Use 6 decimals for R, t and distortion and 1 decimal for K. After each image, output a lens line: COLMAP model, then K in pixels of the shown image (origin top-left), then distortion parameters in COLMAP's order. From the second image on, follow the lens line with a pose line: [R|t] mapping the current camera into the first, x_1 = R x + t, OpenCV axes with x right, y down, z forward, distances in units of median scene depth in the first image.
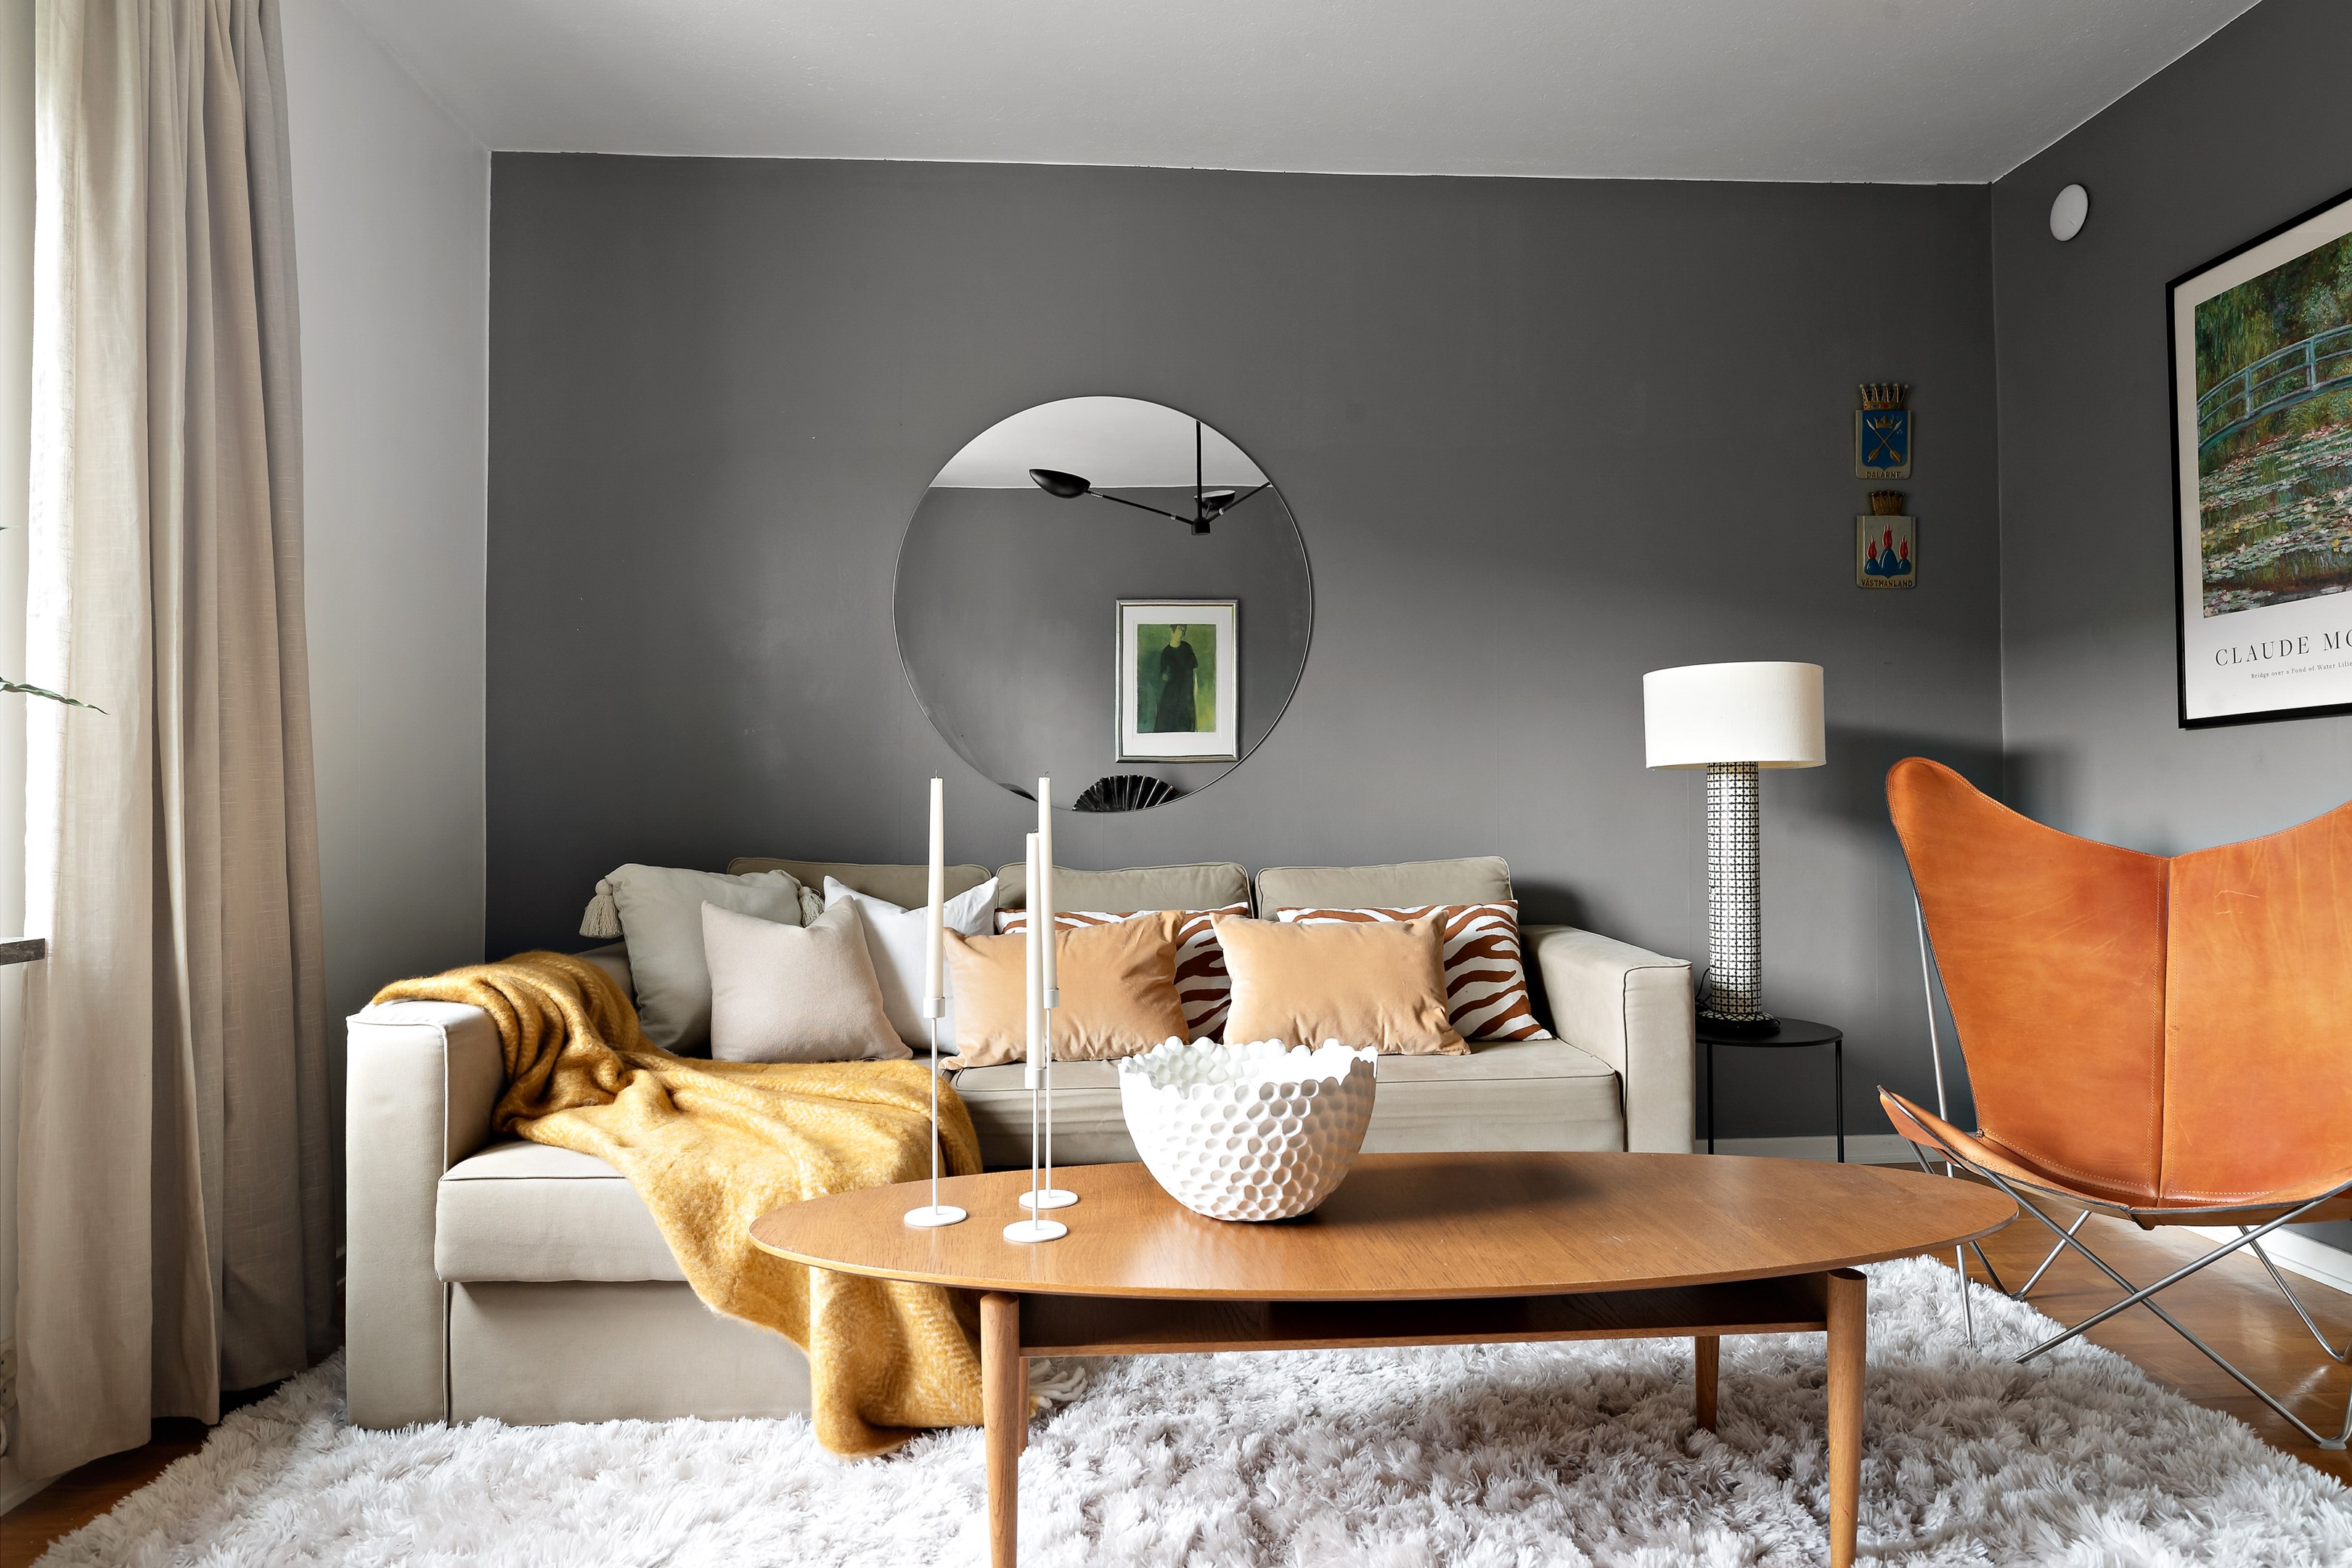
lens RADIAL K [[1354.8, 0, 1180.1], [0, 1354.8, 797.6], [0, 0, 1]] dist [-0.007227, 0.002262]
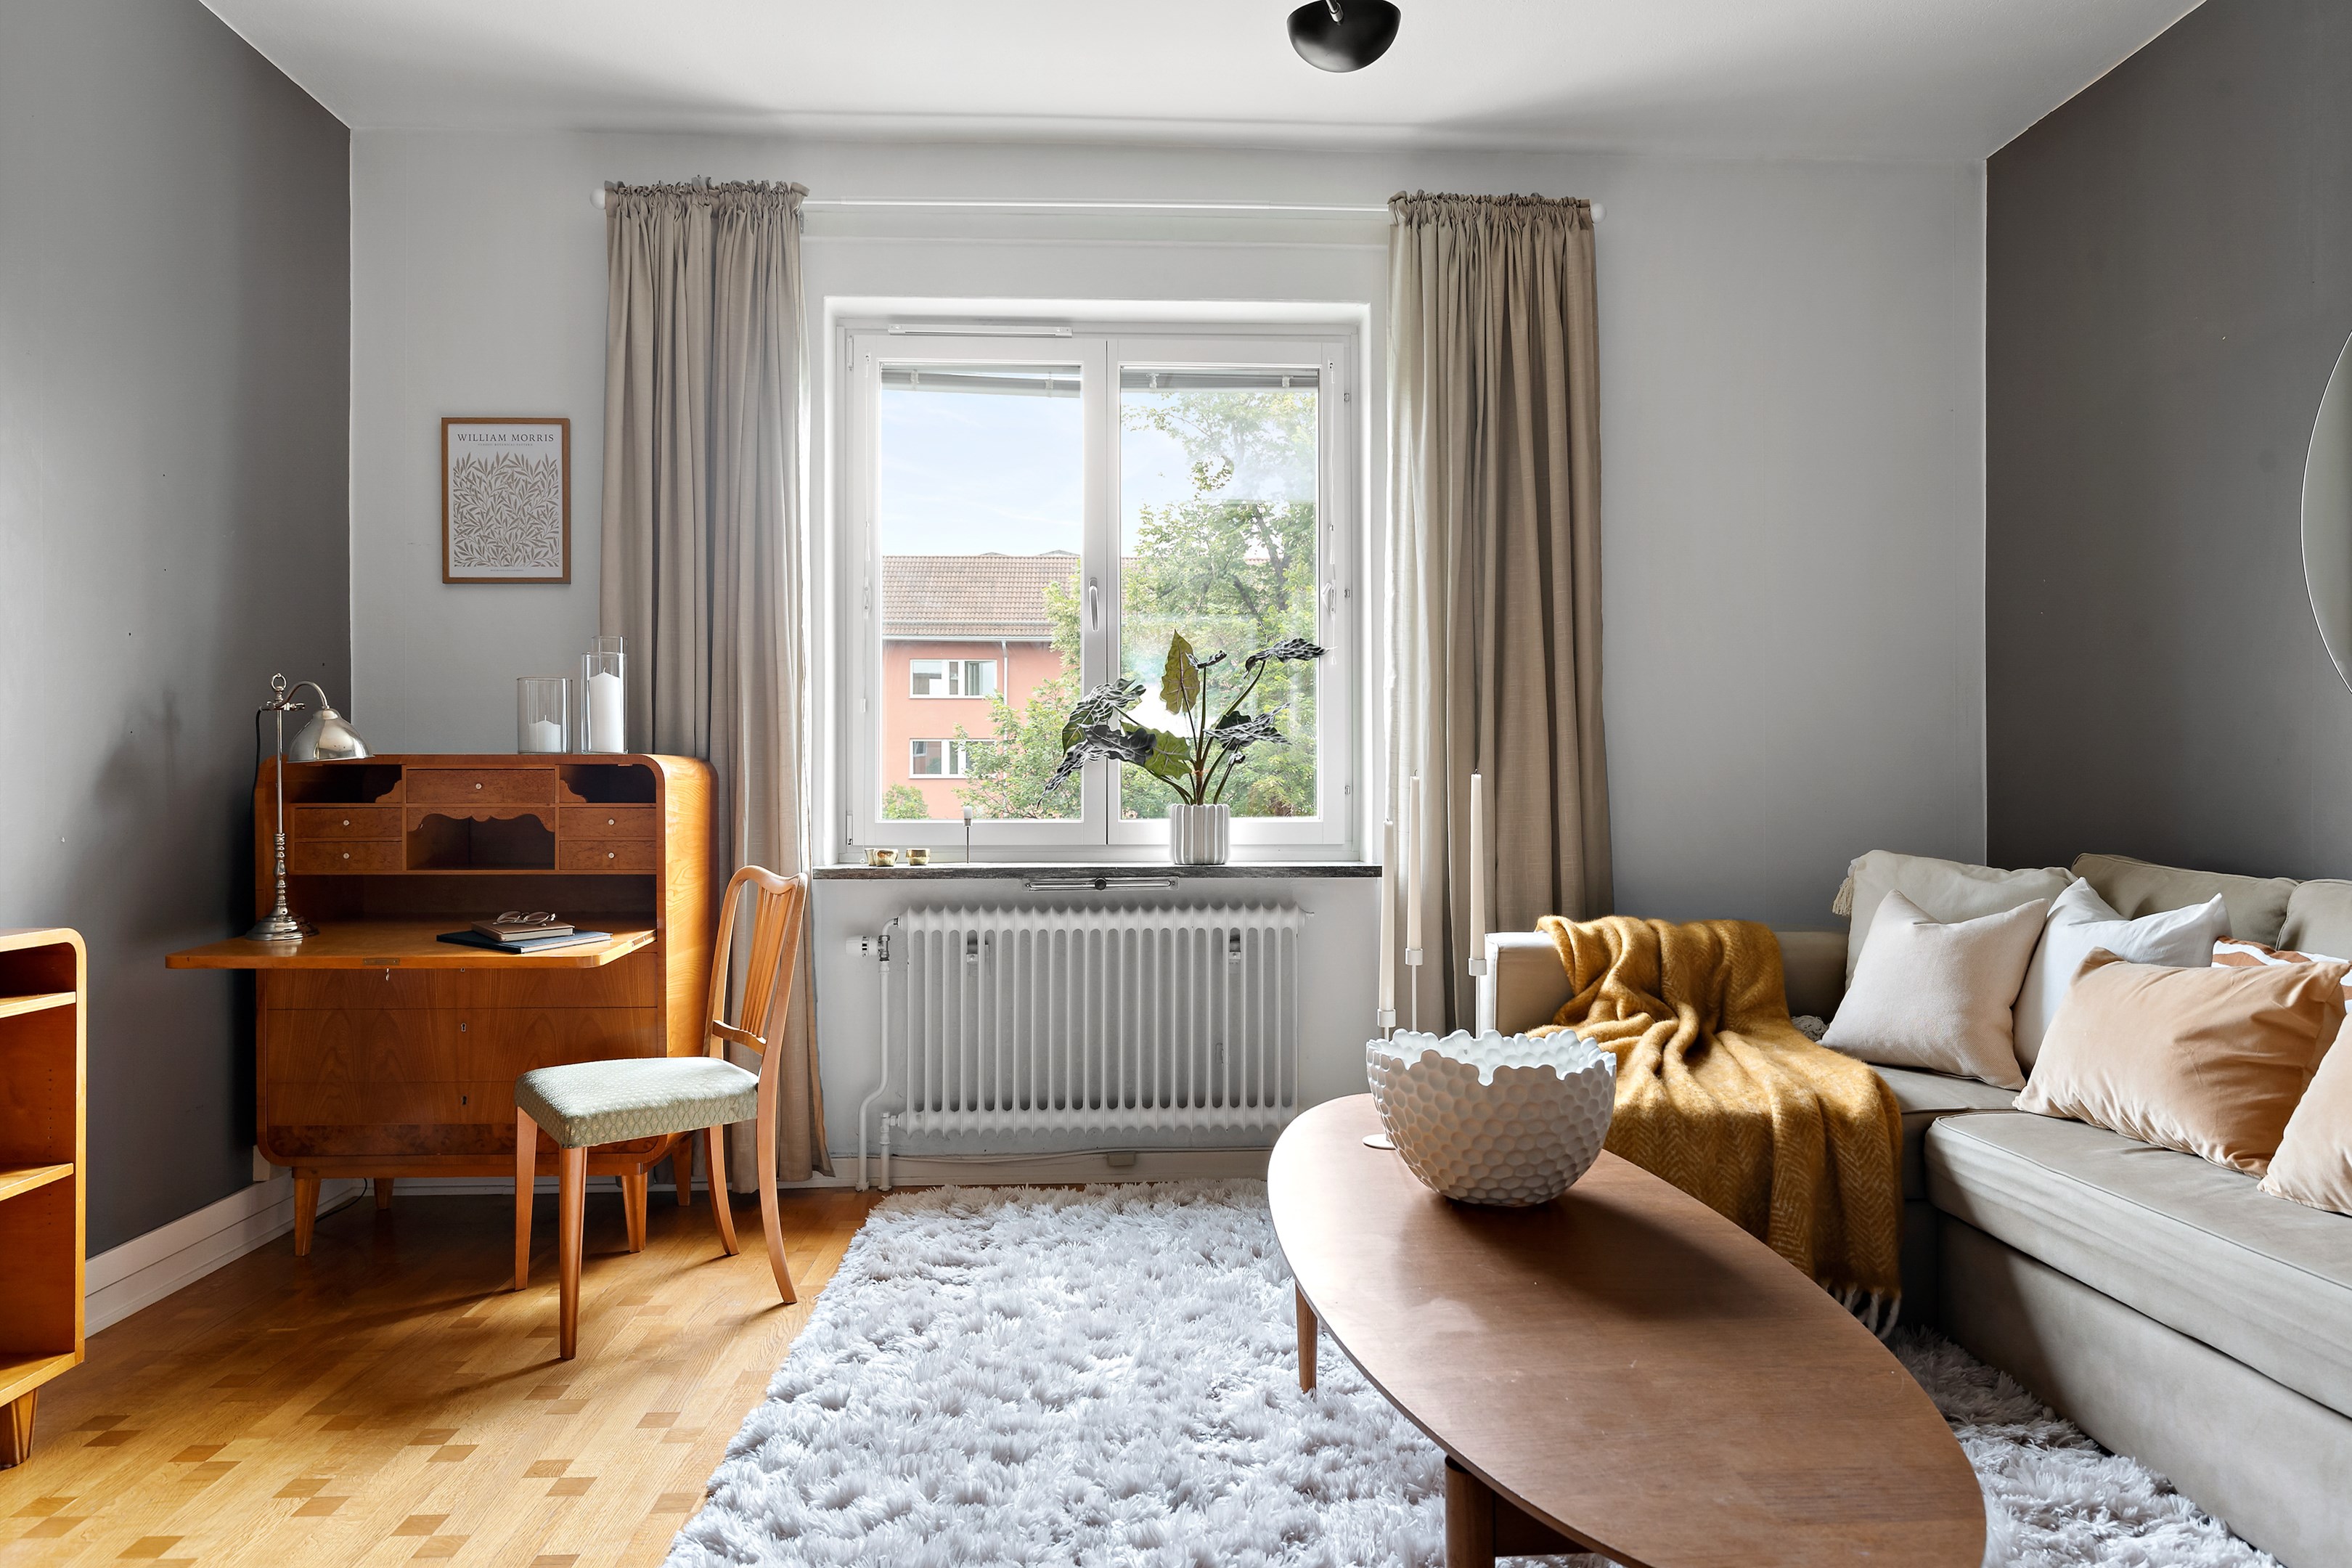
lens RADIAL K [[1395.9, 0, 1184.4], [0, 1395.9, 786.2], [0, 0, 1]] dist [-0.002888, 0.000589]
pose [[-0.004279, -0.000174, -0.999991, 0.700845], [0.008893, 0.999960, -0.000212, -0.005009], [0.999951, -0.008893, -0.004278, 0.485706]]
